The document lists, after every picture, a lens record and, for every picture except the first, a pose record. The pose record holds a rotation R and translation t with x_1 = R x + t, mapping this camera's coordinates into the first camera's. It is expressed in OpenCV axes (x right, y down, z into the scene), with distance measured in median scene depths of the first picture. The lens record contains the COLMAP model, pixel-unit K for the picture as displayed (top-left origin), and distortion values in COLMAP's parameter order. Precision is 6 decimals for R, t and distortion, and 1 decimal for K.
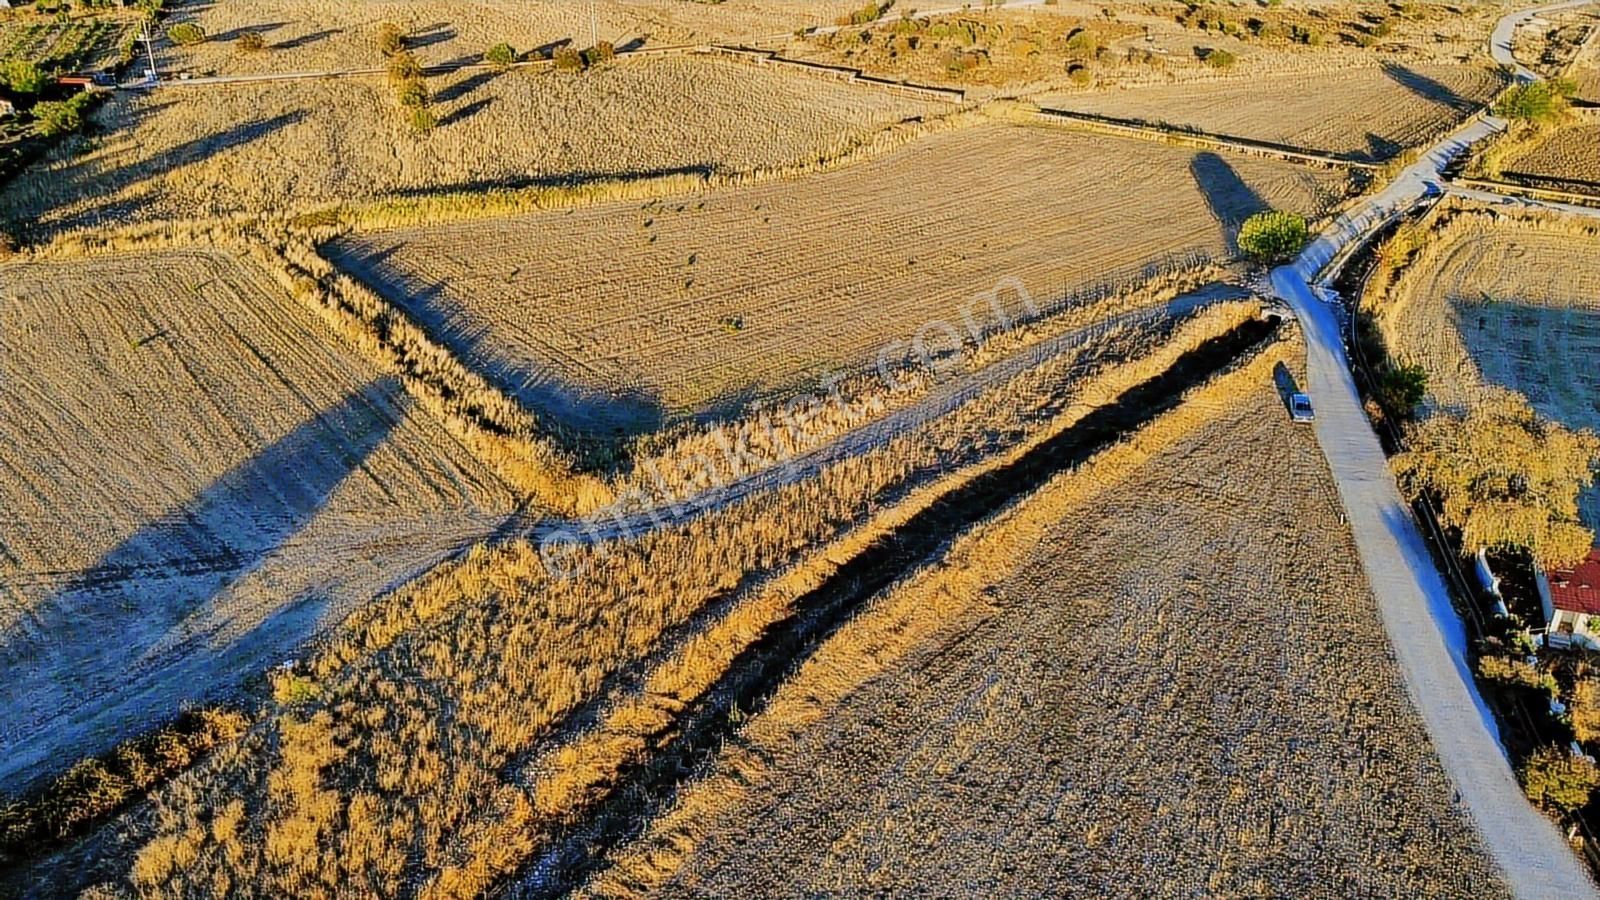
lens RADIAL K [[1128.4, 0, 811.1], [0, 1128.4, 454.0], [0, 0, 1]] dist [0.067483, -0.056099]
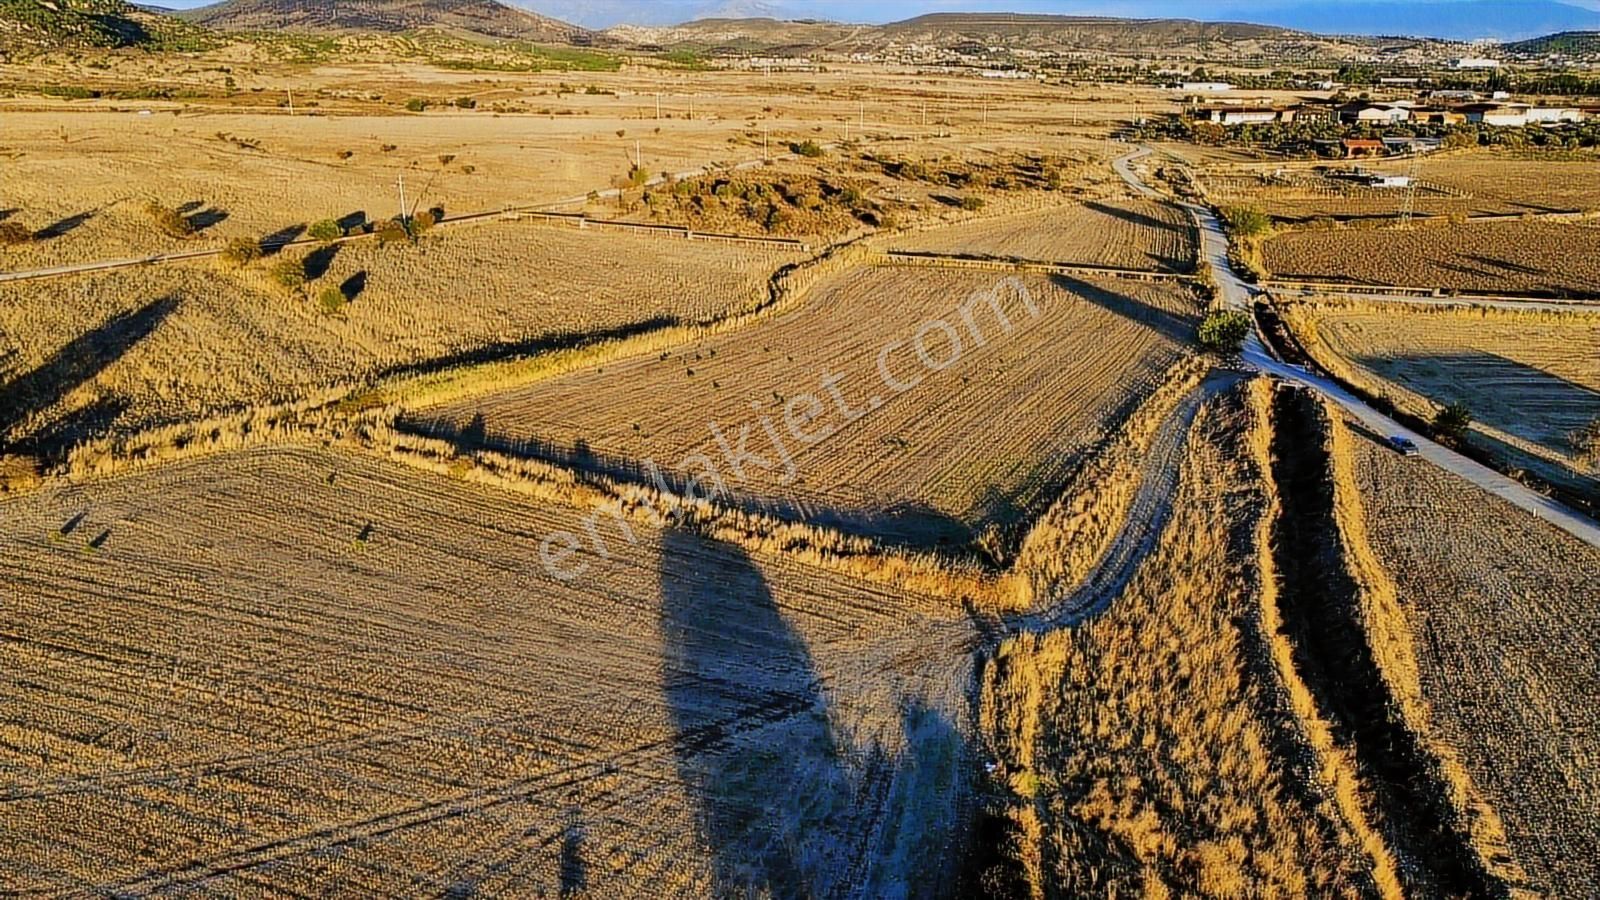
lens RADIAL K [[1128.4, 0, 811.1], [0, 1128.4, 454.0], [0, 0, 1]] dist [0.067483, -0.056099]
pose [[0.928620, -0.123536, 0.349863, -0.674026], [0.167586, 0.980930, -0.098449, -0.017300], [-0.331029, 0.150053, 0.931613, 0.024033]]
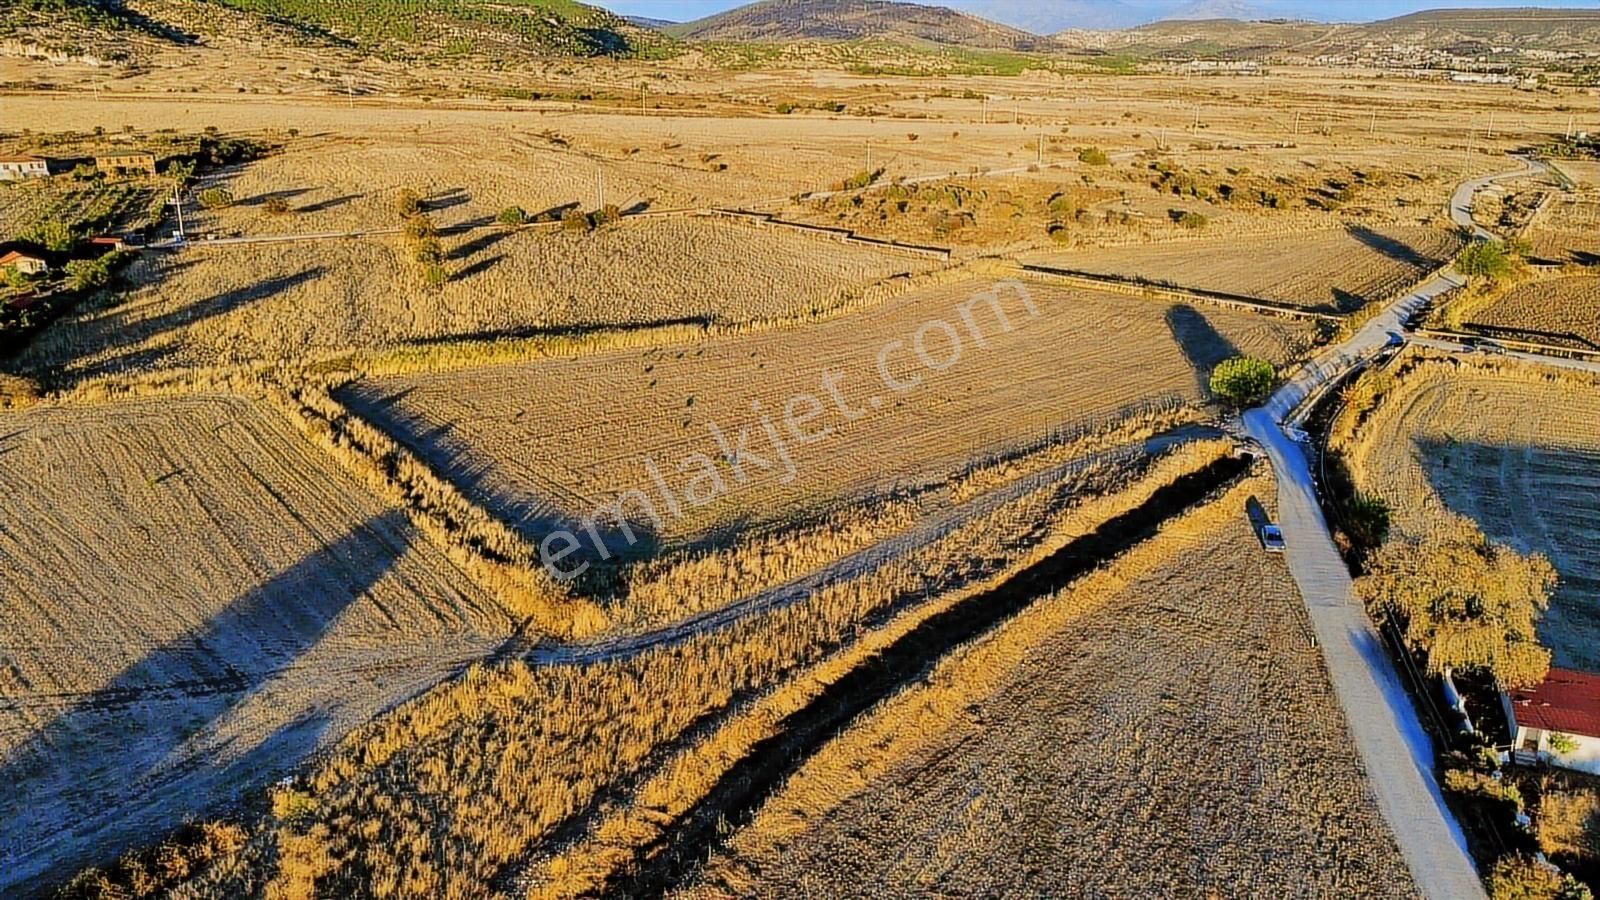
lens RADIAL K [[1128.4, 0, 811.1], [0, 1128.4, 454.0], [0, 0, 1]] dist [0.067483, -0.056099]
pose [[0.999998, -0.000757, 0.002049, 0.007217], [0.001022, 0.991143, -0.132797, 0.021828], [-0.001930, 0.132799, 0.991141, -0.041502]]
